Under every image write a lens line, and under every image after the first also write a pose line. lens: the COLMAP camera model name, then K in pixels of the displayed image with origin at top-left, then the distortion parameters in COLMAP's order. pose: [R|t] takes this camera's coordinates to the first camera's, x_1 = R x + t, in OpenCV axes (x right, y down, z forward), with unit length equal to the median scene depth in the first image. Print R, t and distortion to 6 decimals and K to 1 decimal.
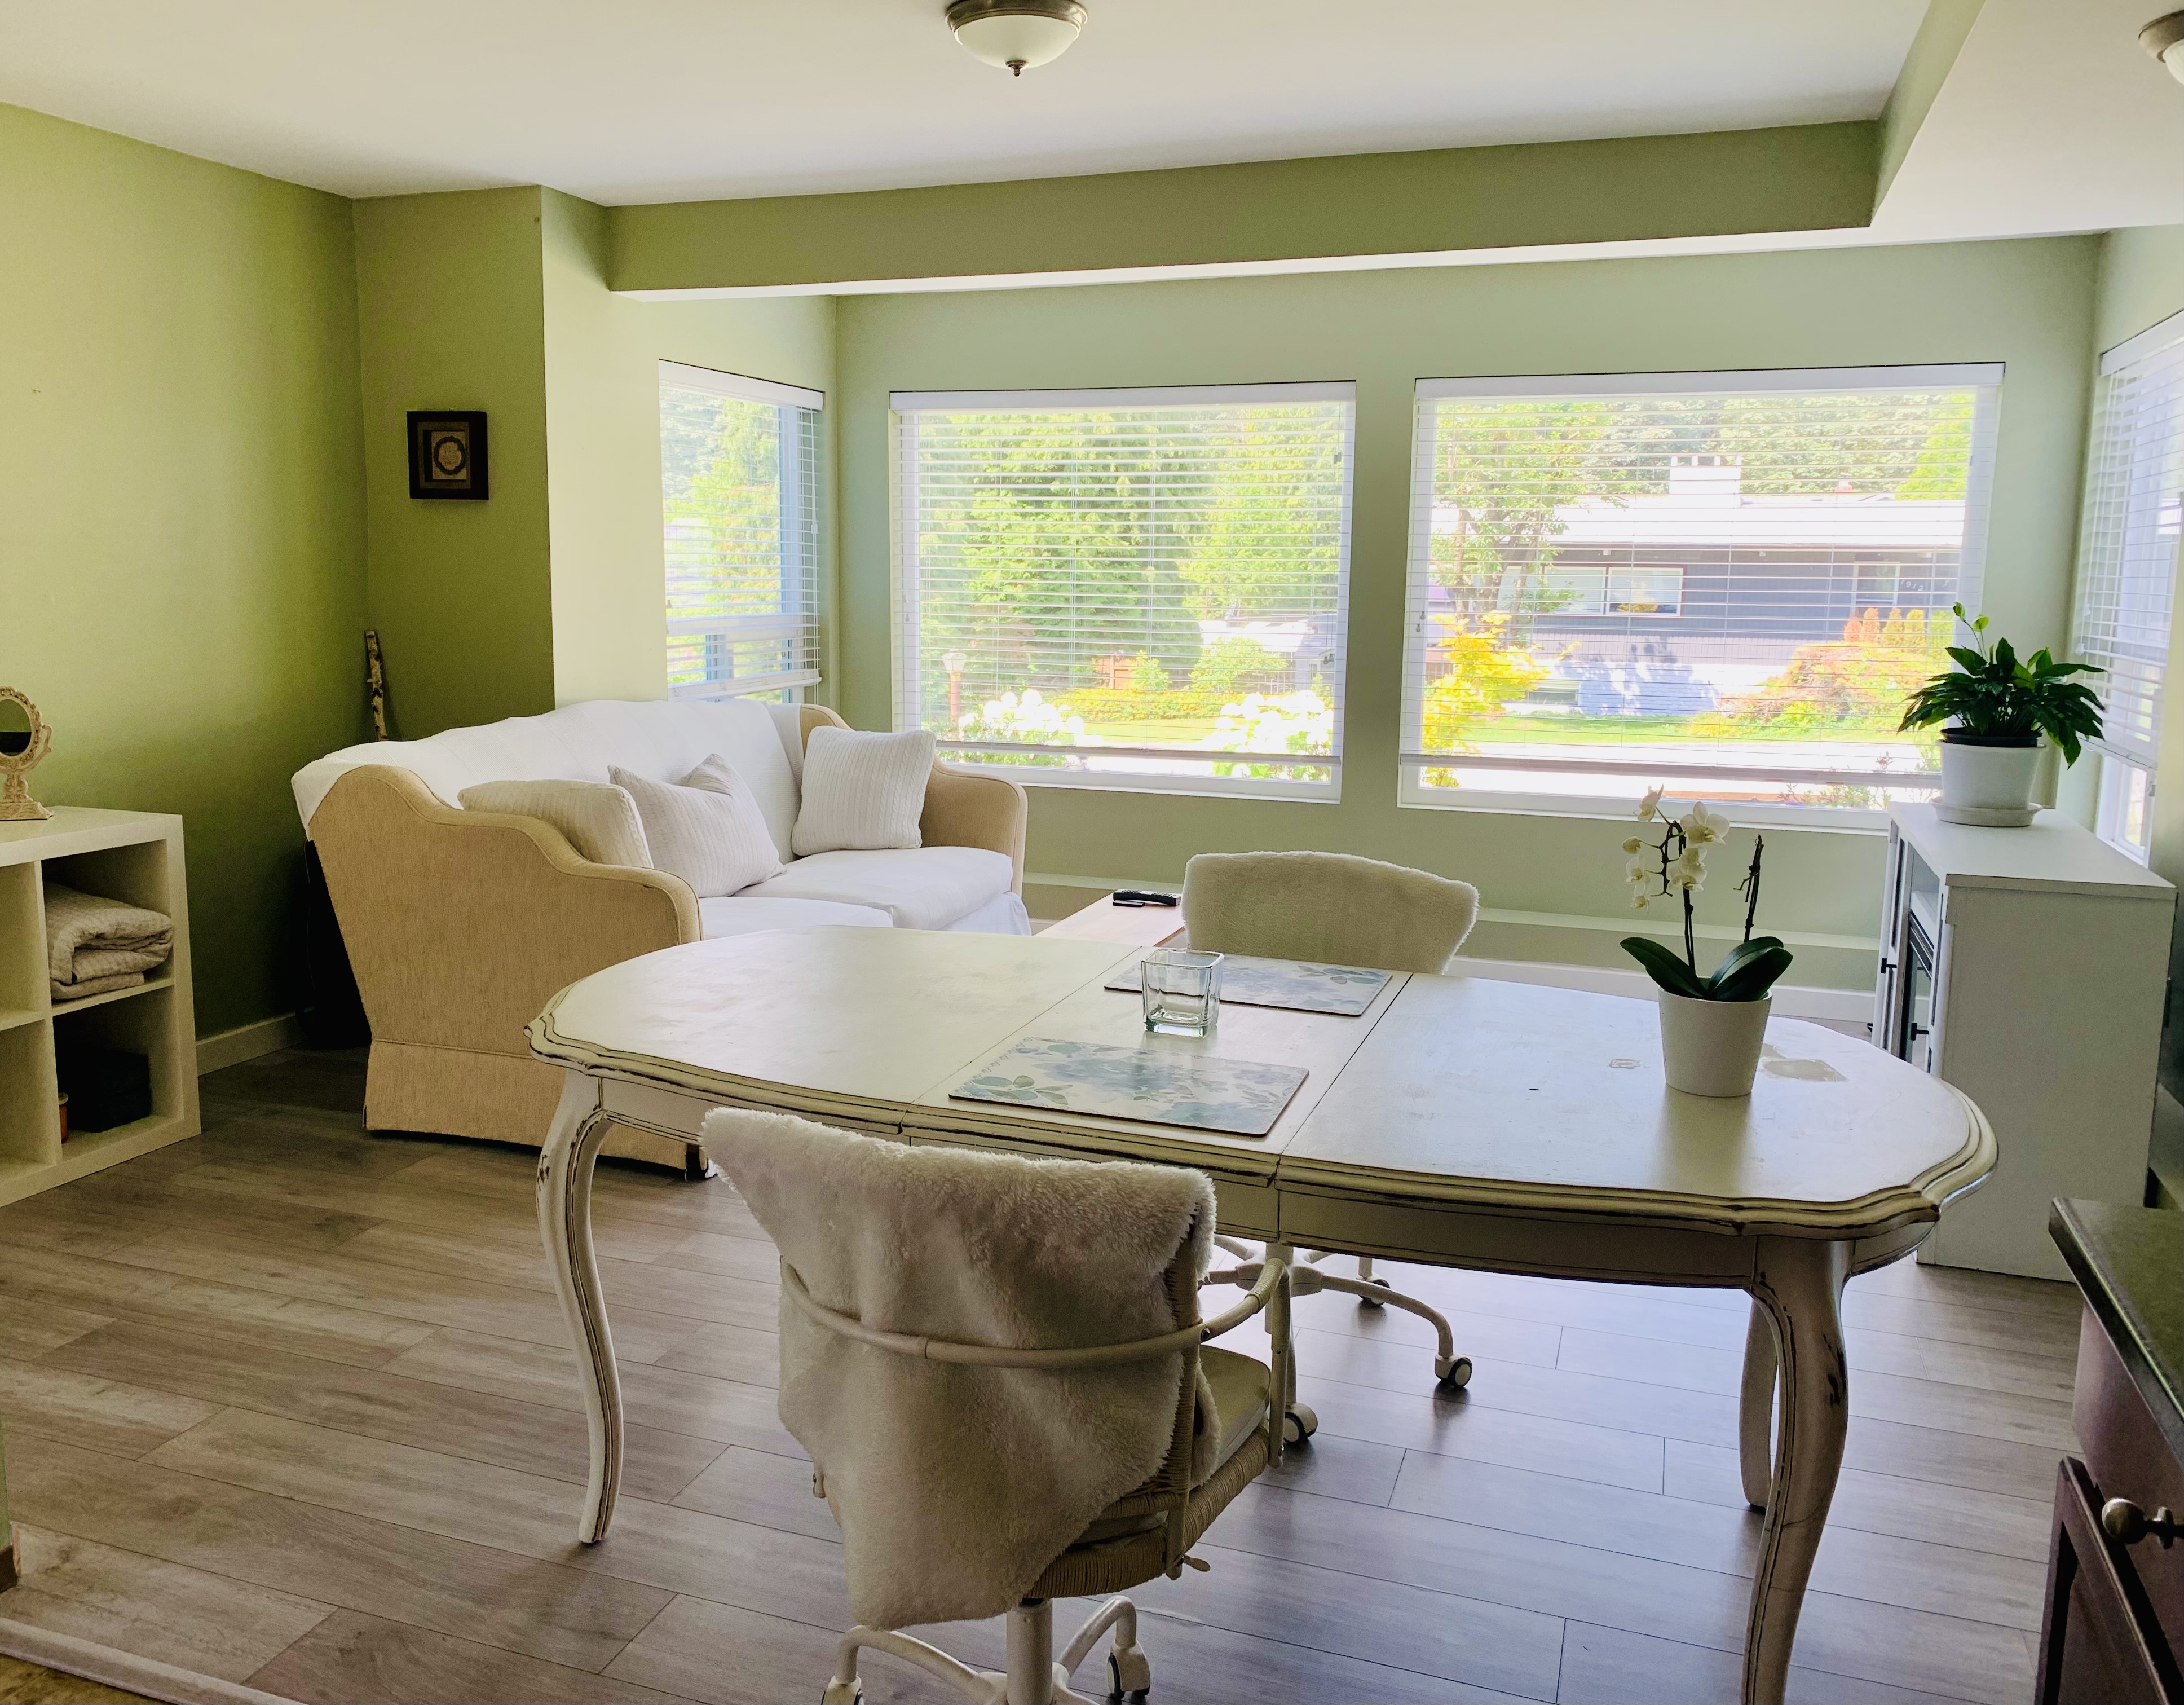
lens RADIAL K [[1749.3, 0, 1065.4], [0, 1749.3, 850.8], [0, 0, 1]] dist [0.062968, -0.097412]
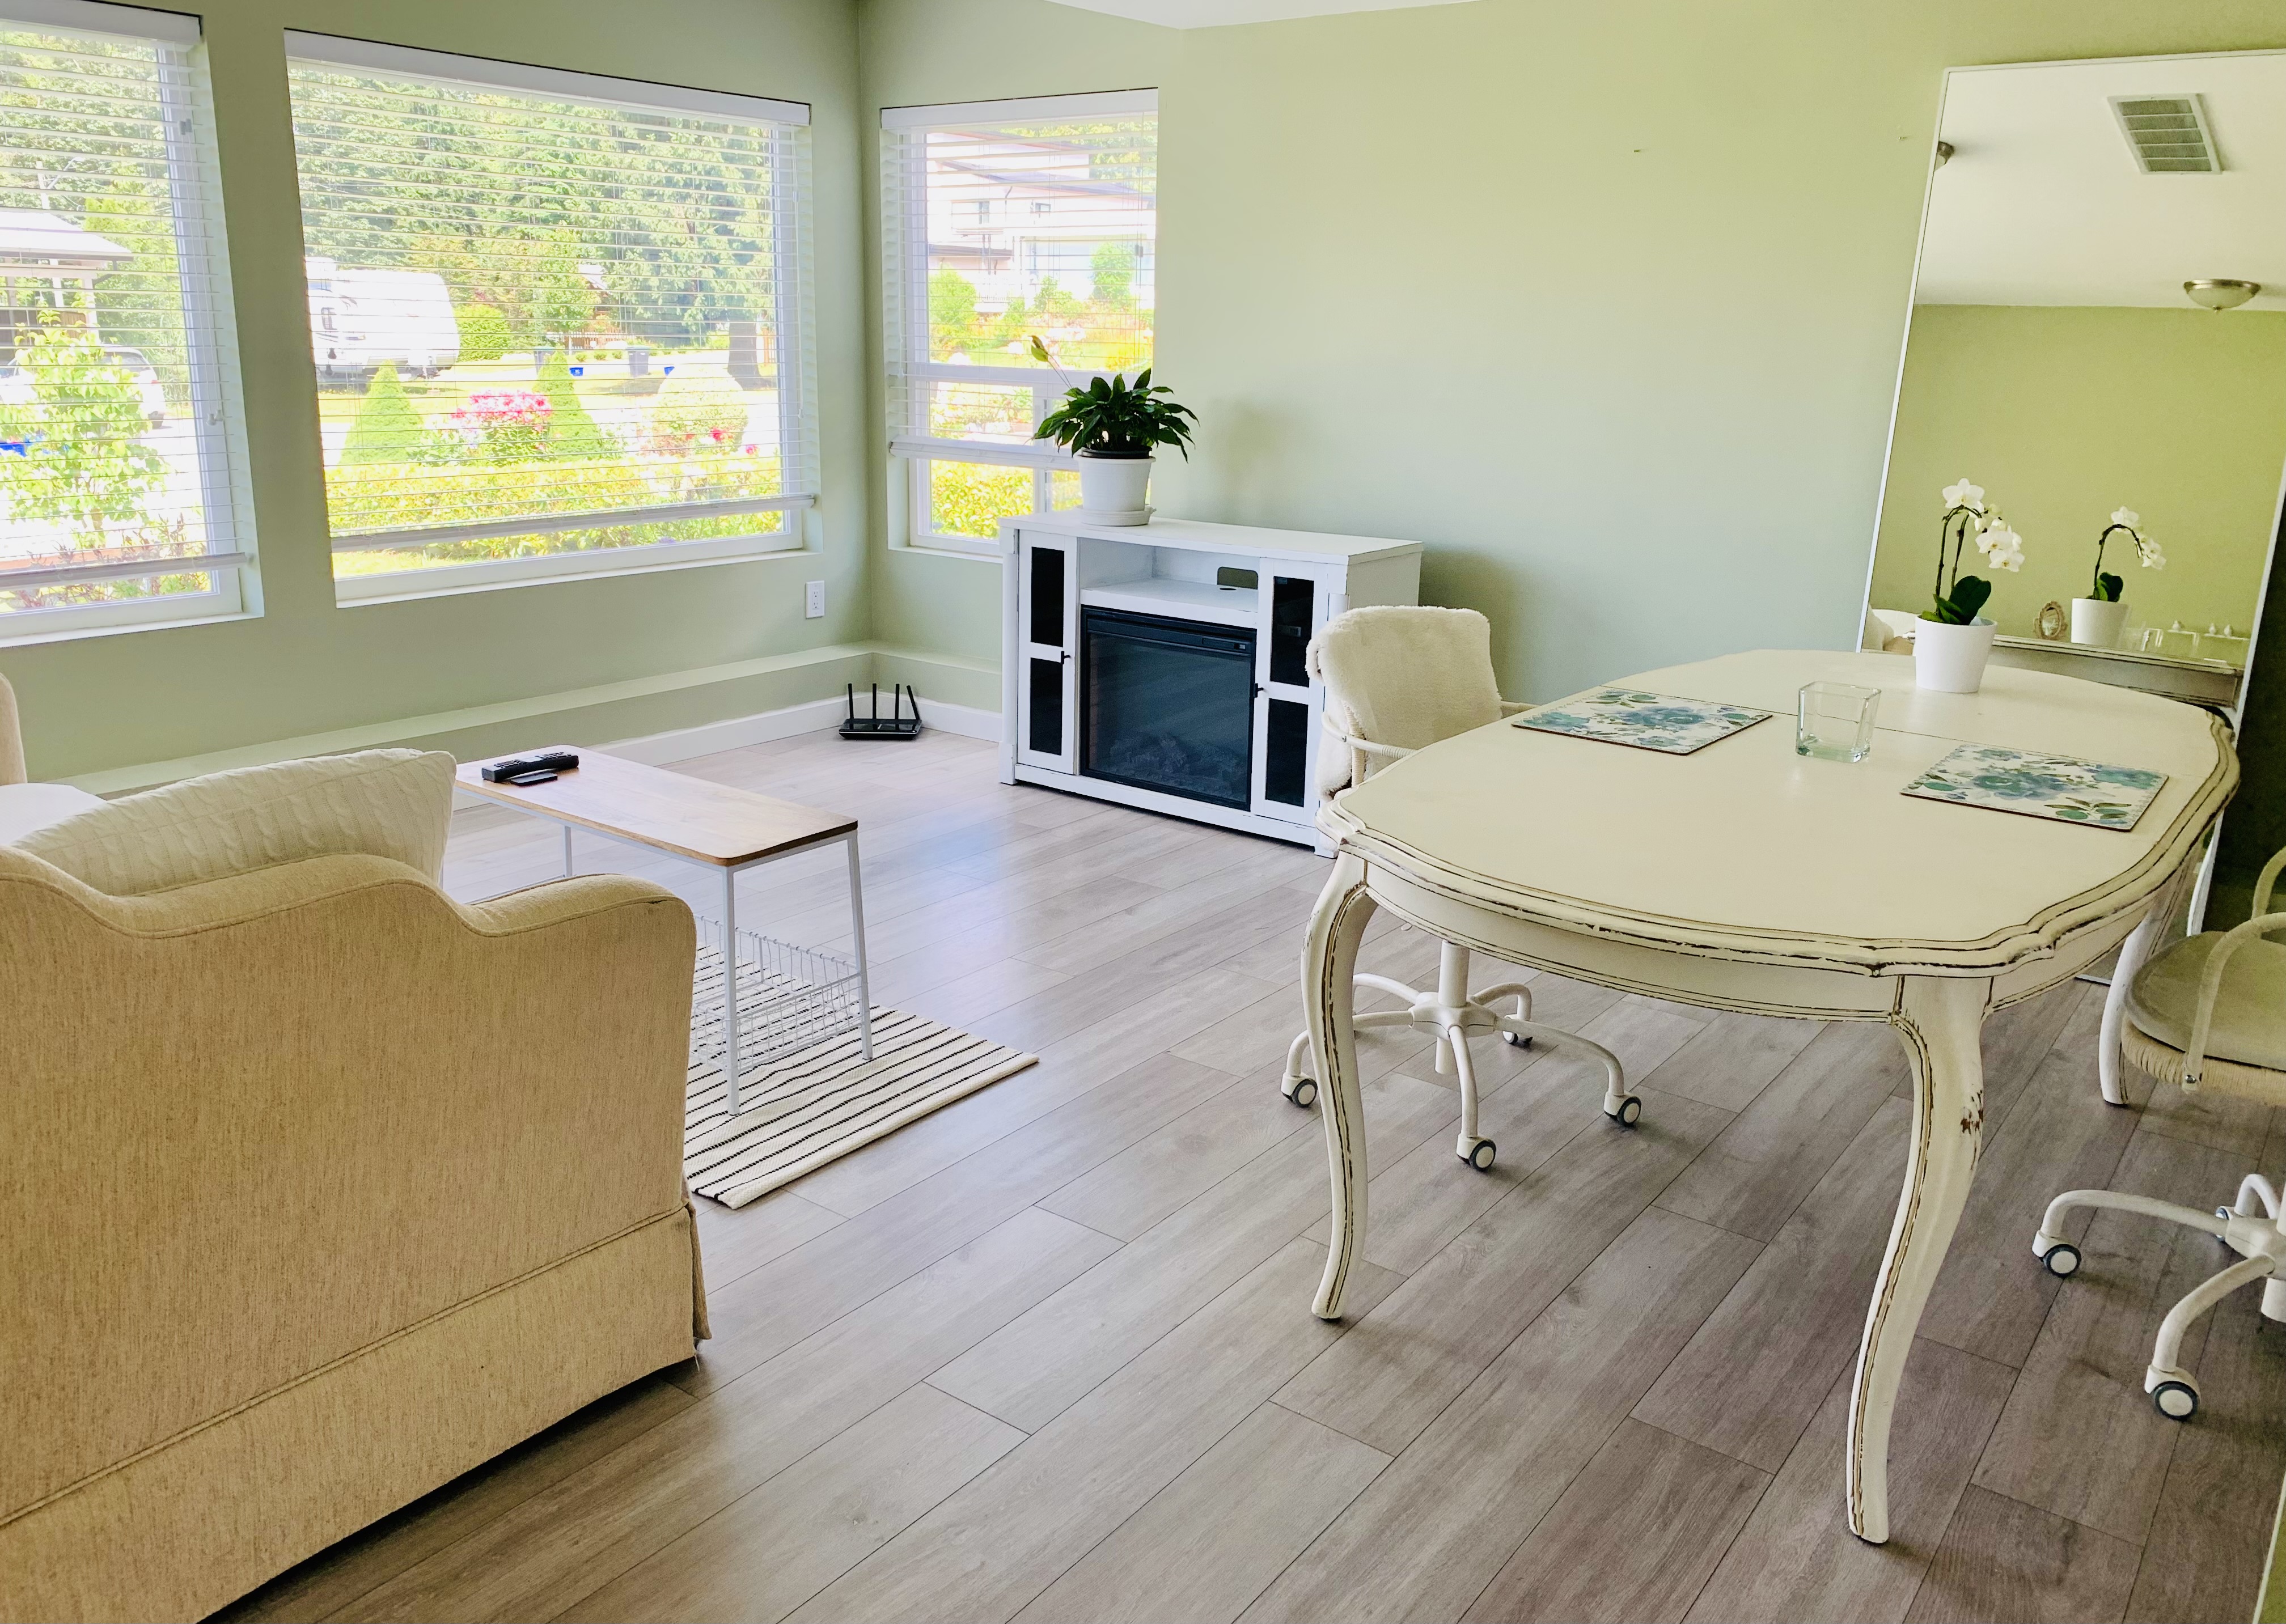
lens RADIAL K [[1752.4, 0, 1146.7], [0, 1752.4, 747.0], [0, 0, 1]] dist [0.043762, -0.003040]
pose [[0.288460, -0.231567, 0.929068, -0.640155], [0.137048, 0.970309, 0.199295, -0.105400], [-0.947633, 0.069838, 0.311631, 0.628174]]
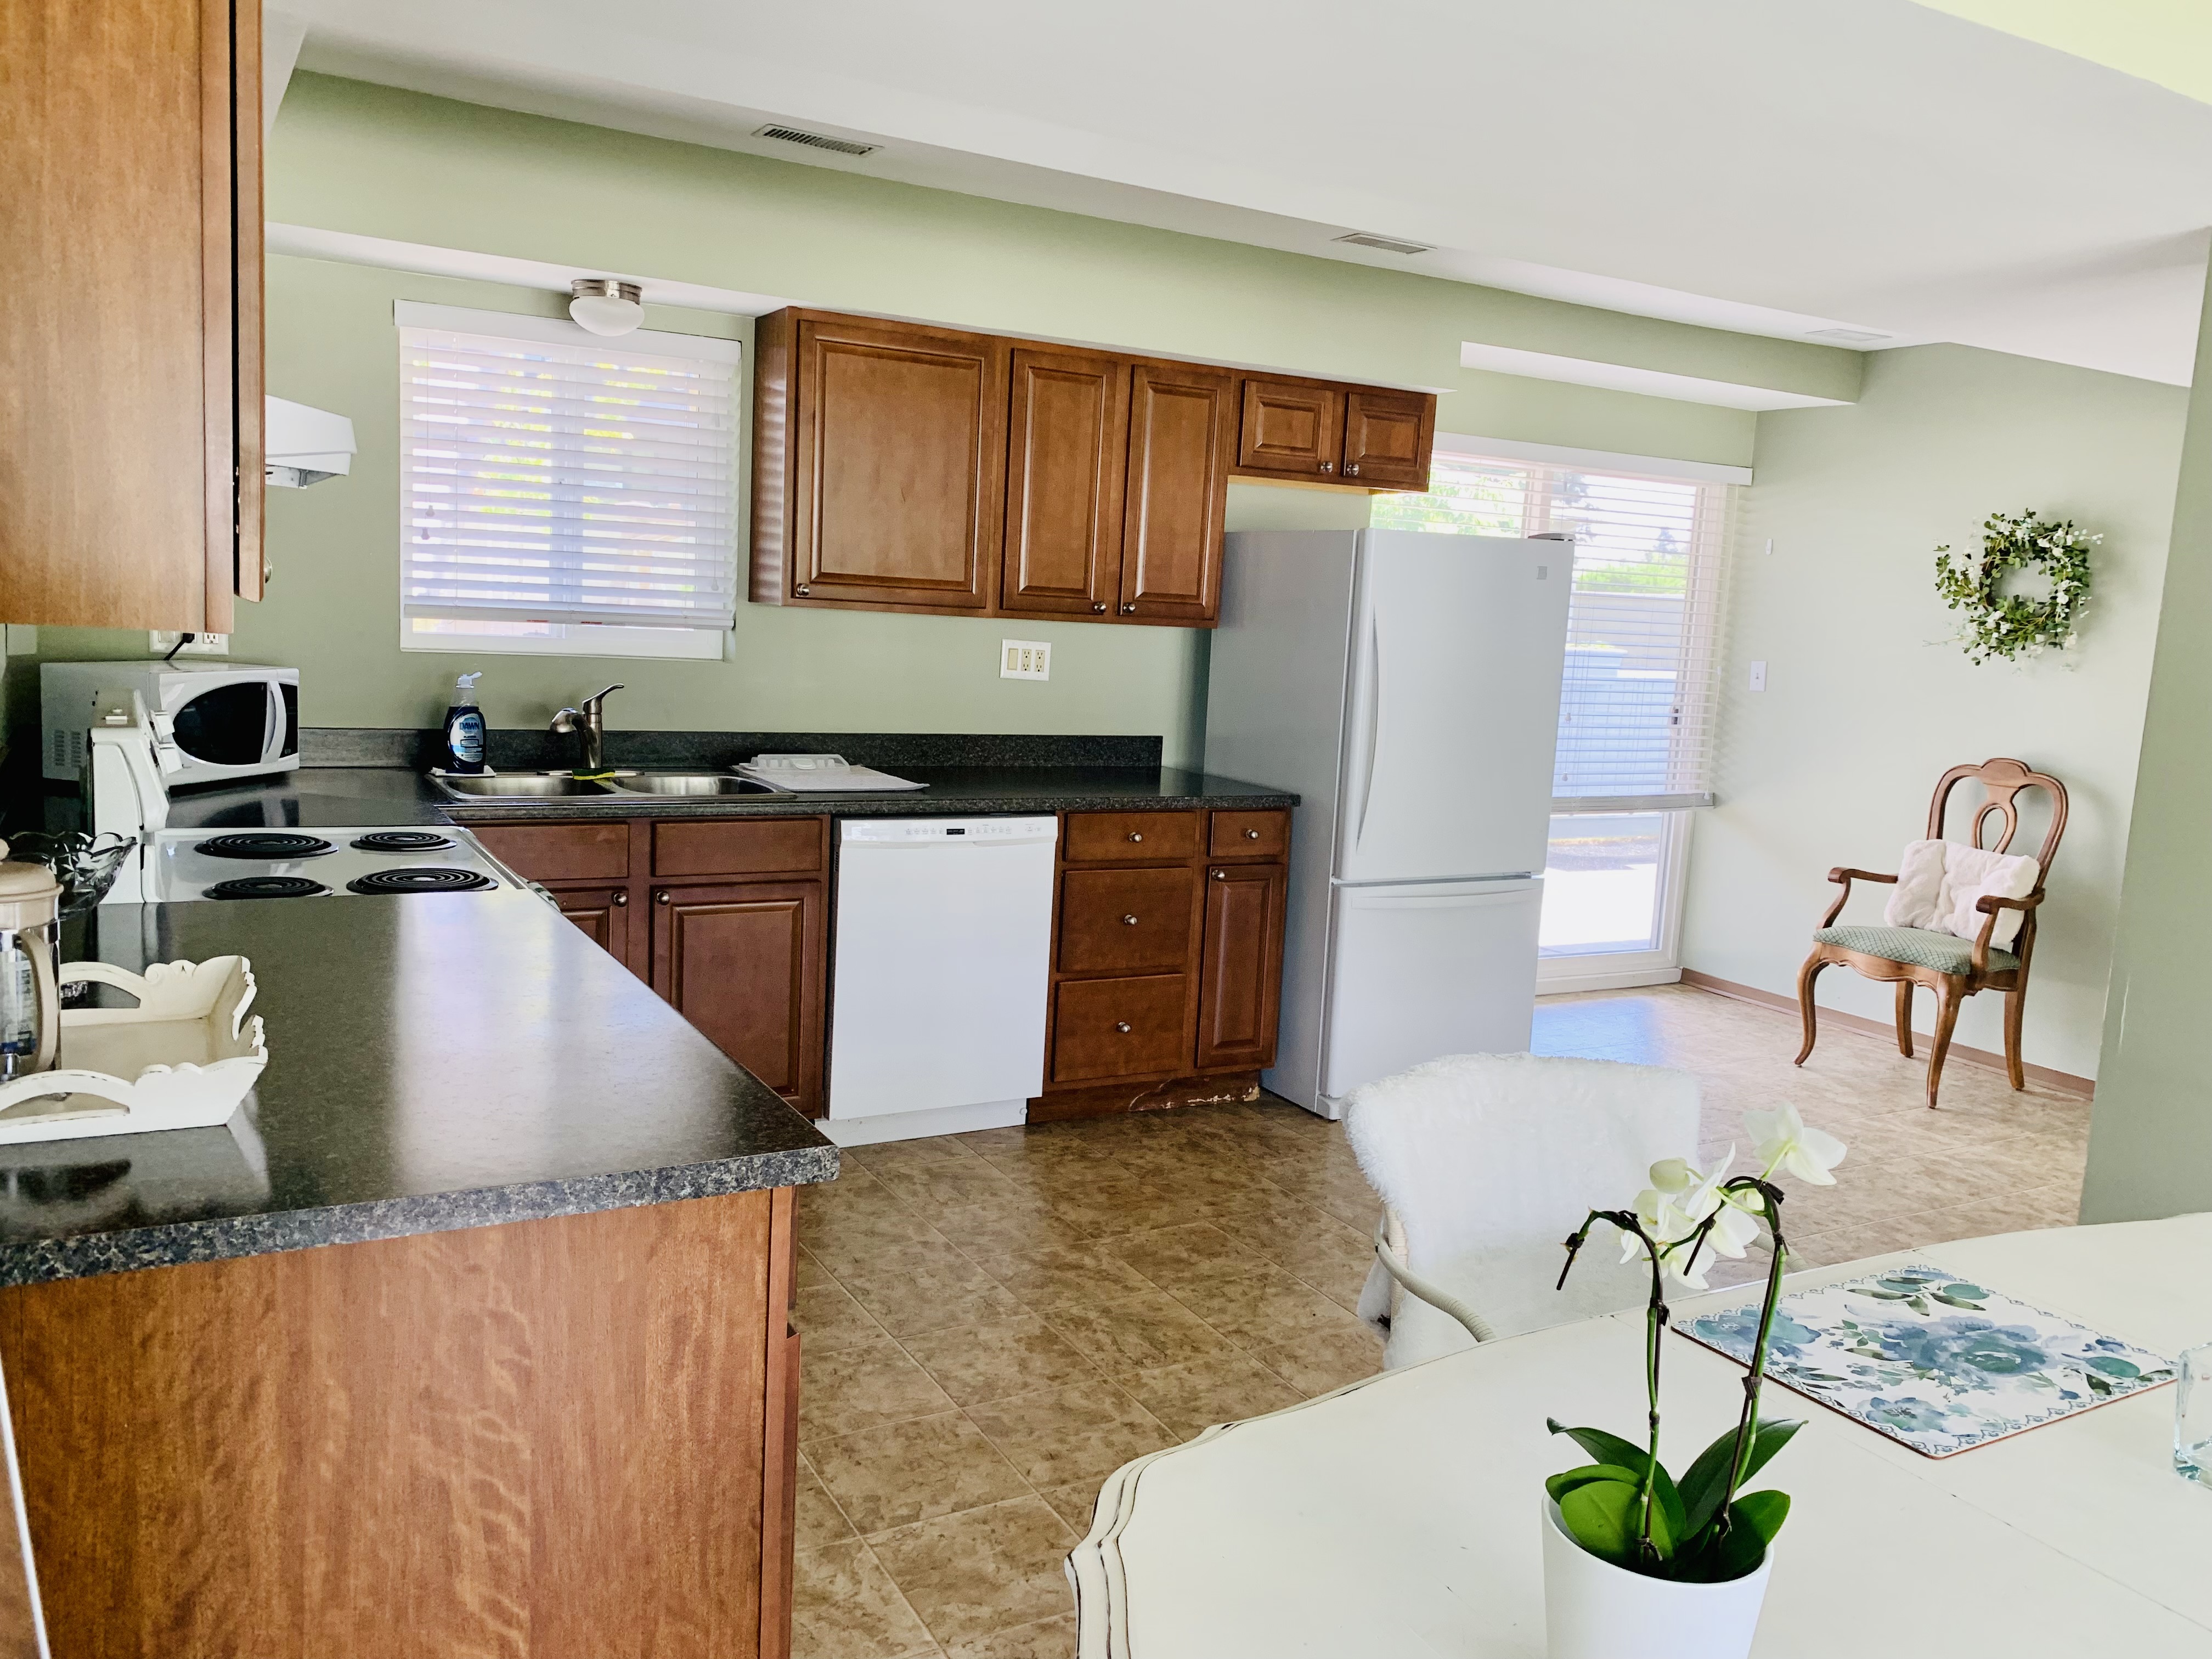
lens RADIAL K [[1708.5, 0, 1114.0], [0, 1708.5, 811.1], [0, 0, 1]] dist [0.005097, -0.002691]
pose [[-0.653101, 0.048220, -0.755734, 0.443615], [-0.183069, 0.958316, 0.219353, -0.102787], [0.734809, 0.281611, -0.617050, 0.612100]]
